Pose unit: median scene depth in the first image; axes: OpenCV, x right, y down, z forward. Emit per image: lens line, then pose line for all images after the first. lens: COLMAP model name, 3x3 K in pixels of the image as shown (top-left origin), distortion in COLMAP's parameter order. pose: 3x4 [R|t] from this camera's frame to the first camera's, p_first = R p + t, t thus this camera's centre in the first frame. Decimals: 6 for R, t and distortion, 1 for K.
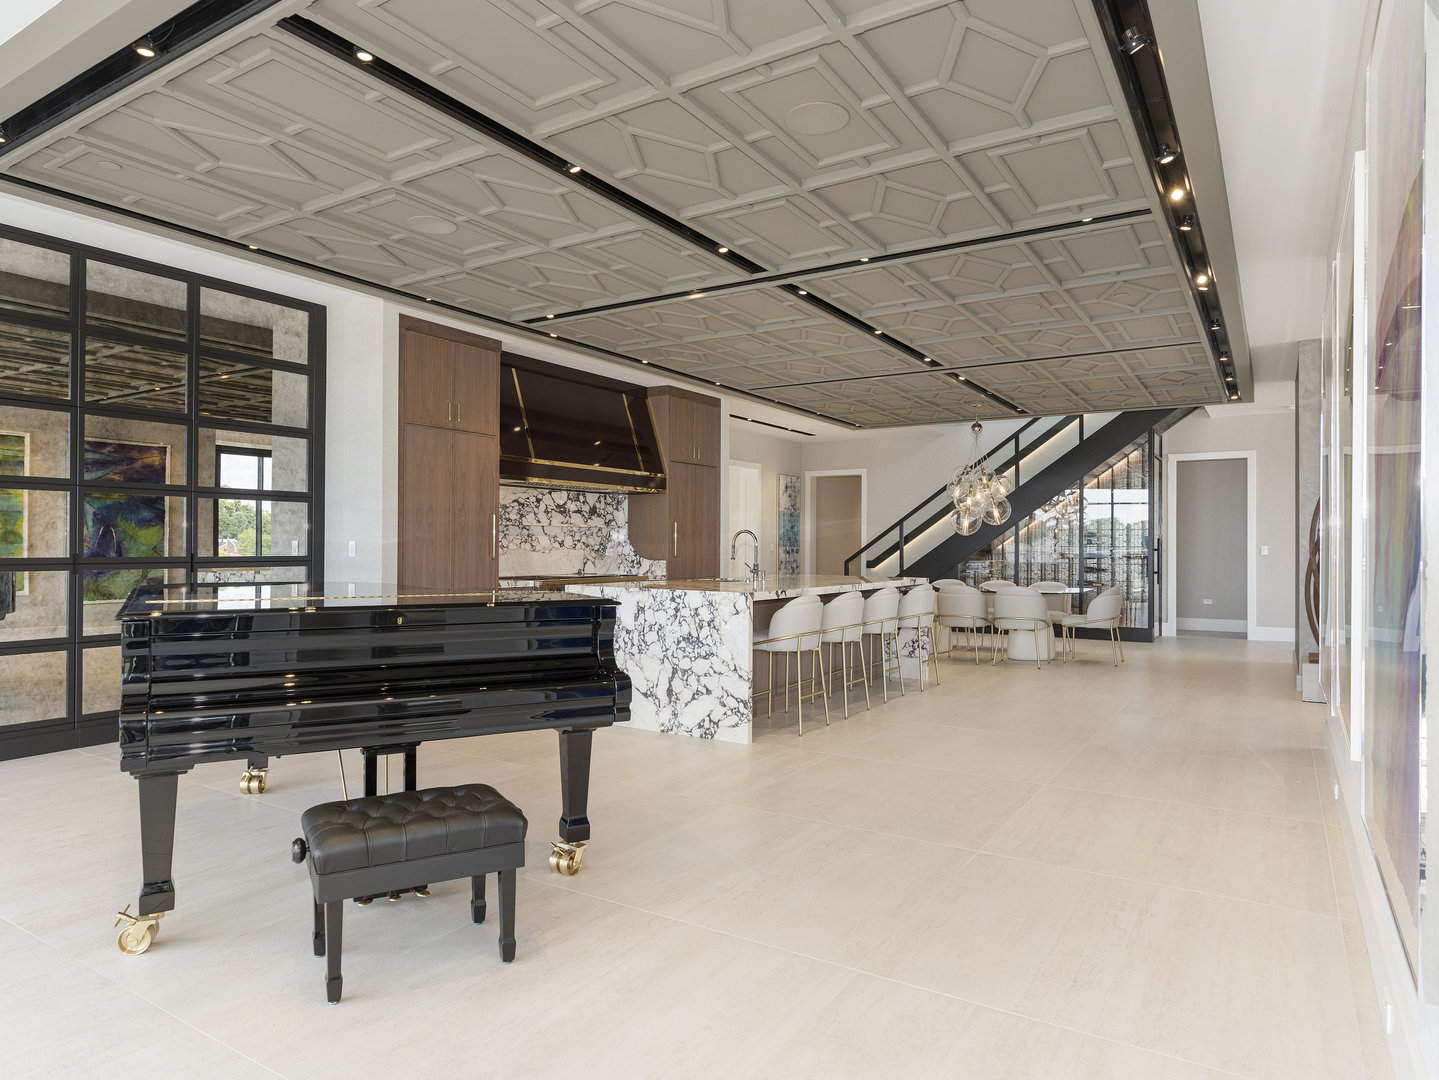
lens RADIAL K [[893.5, 0, 732.7], [0, 893.5, 542.3], [0, 0, 1]] dist [-0.004518, 0.002379]
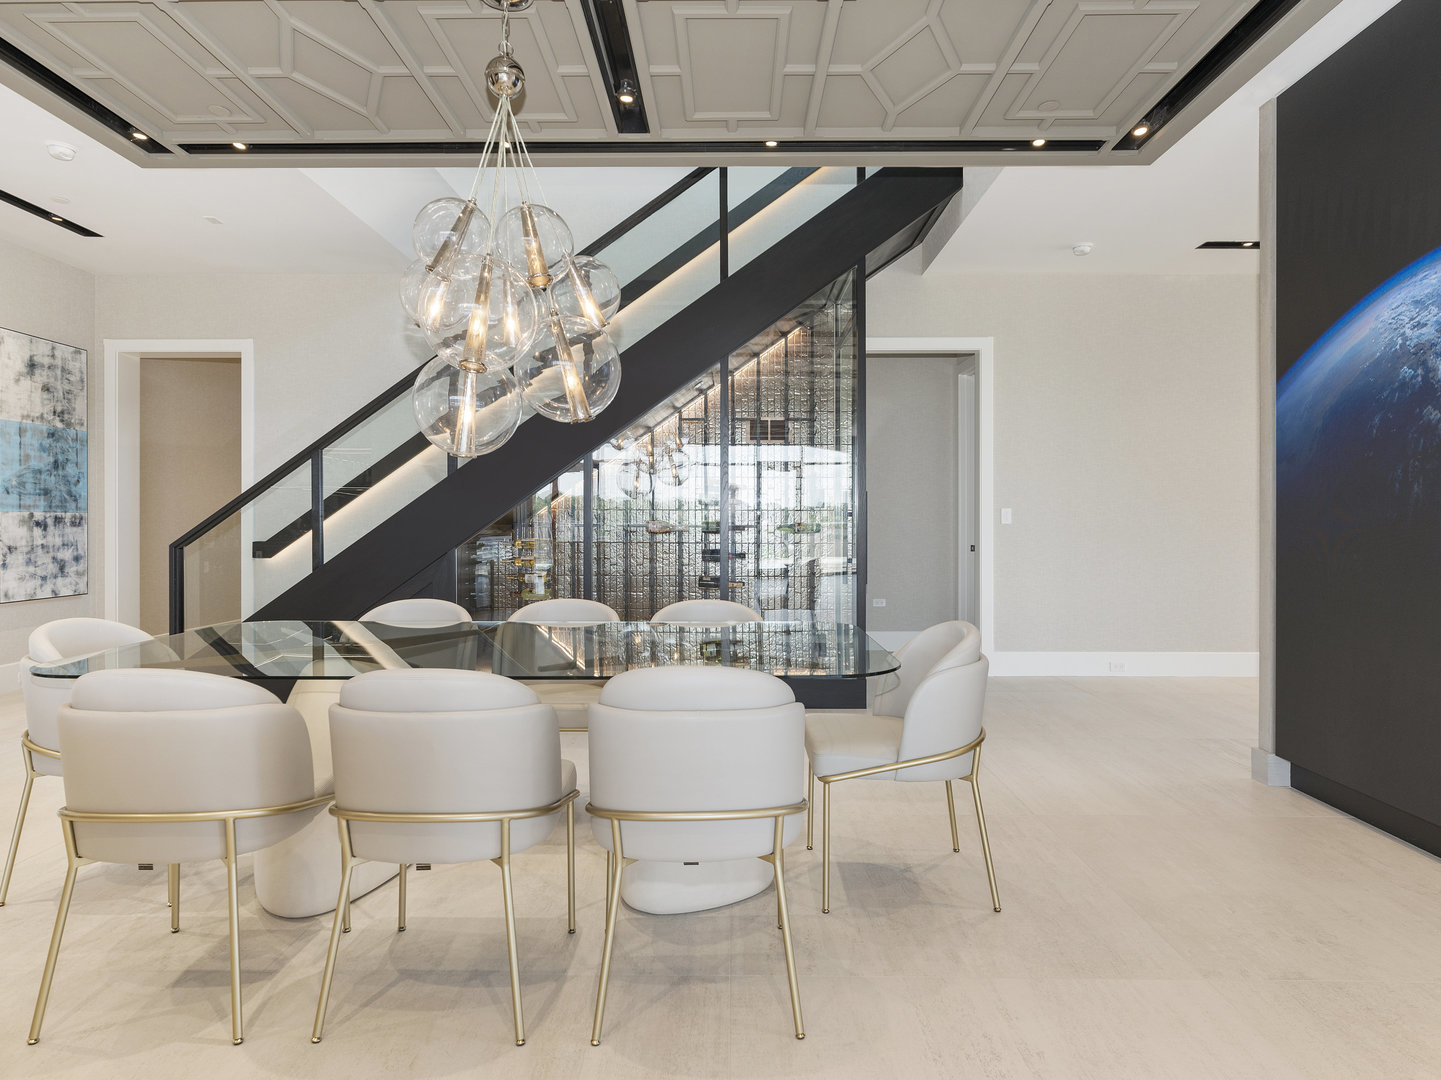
lens RADIAL K [[843.3, 0, 724.1], [0, 843.3, 526.3], [0, 0, 1]] dist [-0.008617, 0.003925]
pose [[0.856688, -0.004929, 0.515812, 0.228318], [-0.000934, 0.999938, 0.011107, 0.012850], [-0.515834, -0.009997, 0.856630, 0.863004]]
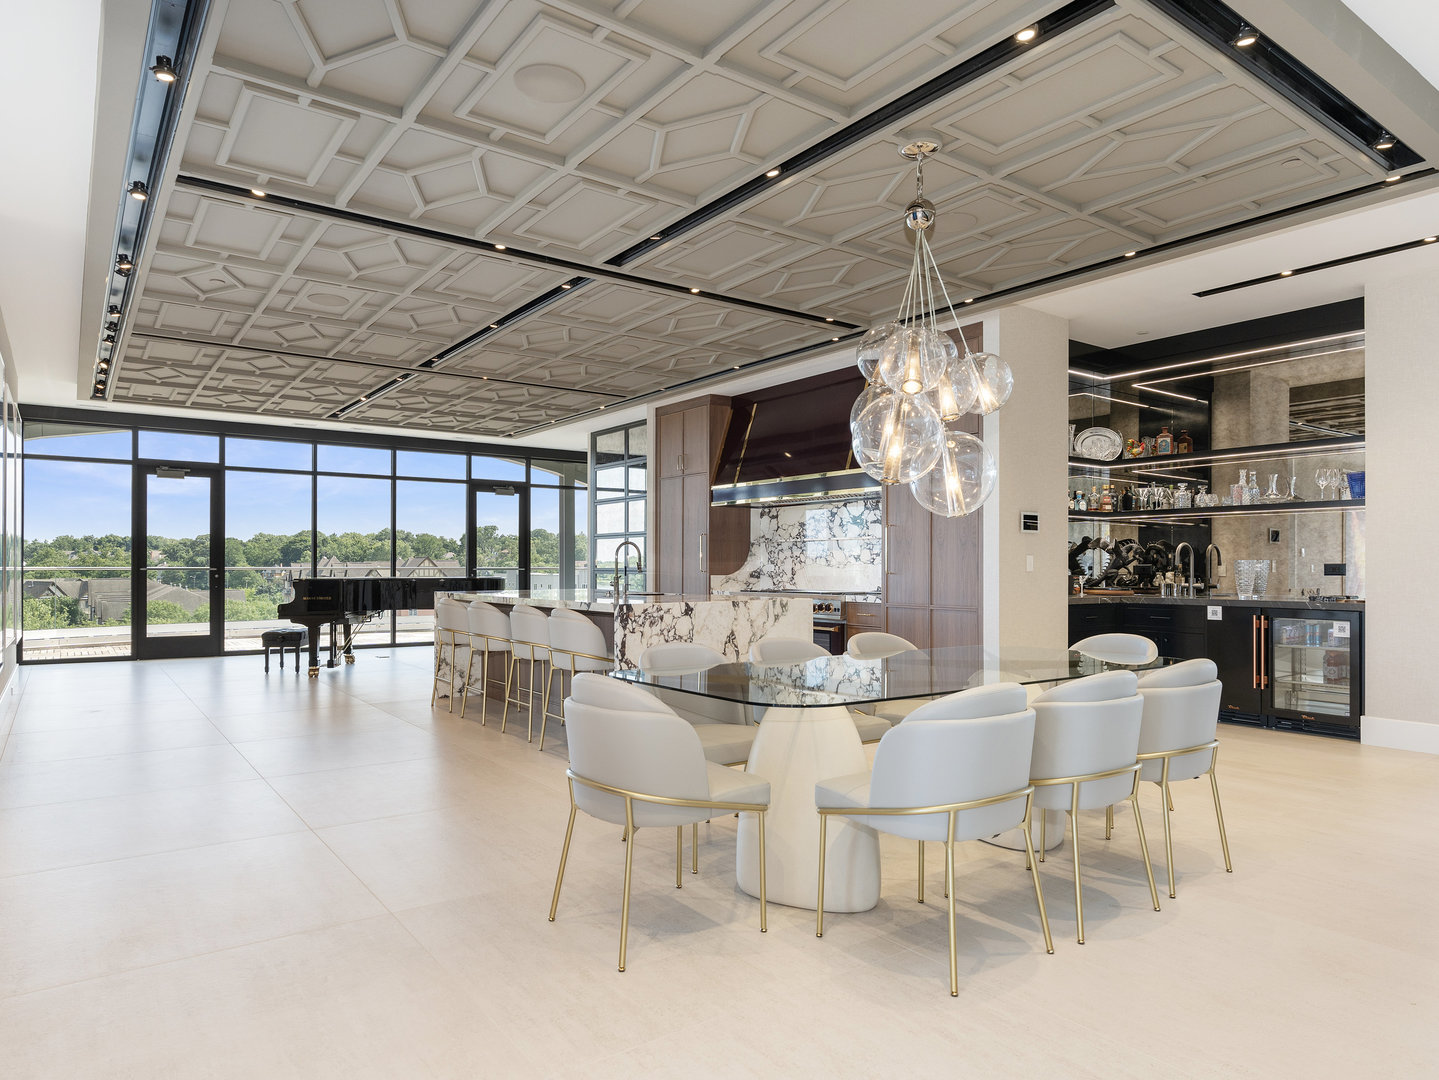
lens RADIAL K [[893.5, 0, 718.3], [0, 893.5, 564.5], [0, 0, 1]] dist [-0.004518, 0.002379]
pose [[-0.379627, -0.003194, -0.925134, 0.733513], [0.003891, 0.999980, -0.005049, 0.012573], [0.925131, -0.005516, -0.379607, 1.241785]]
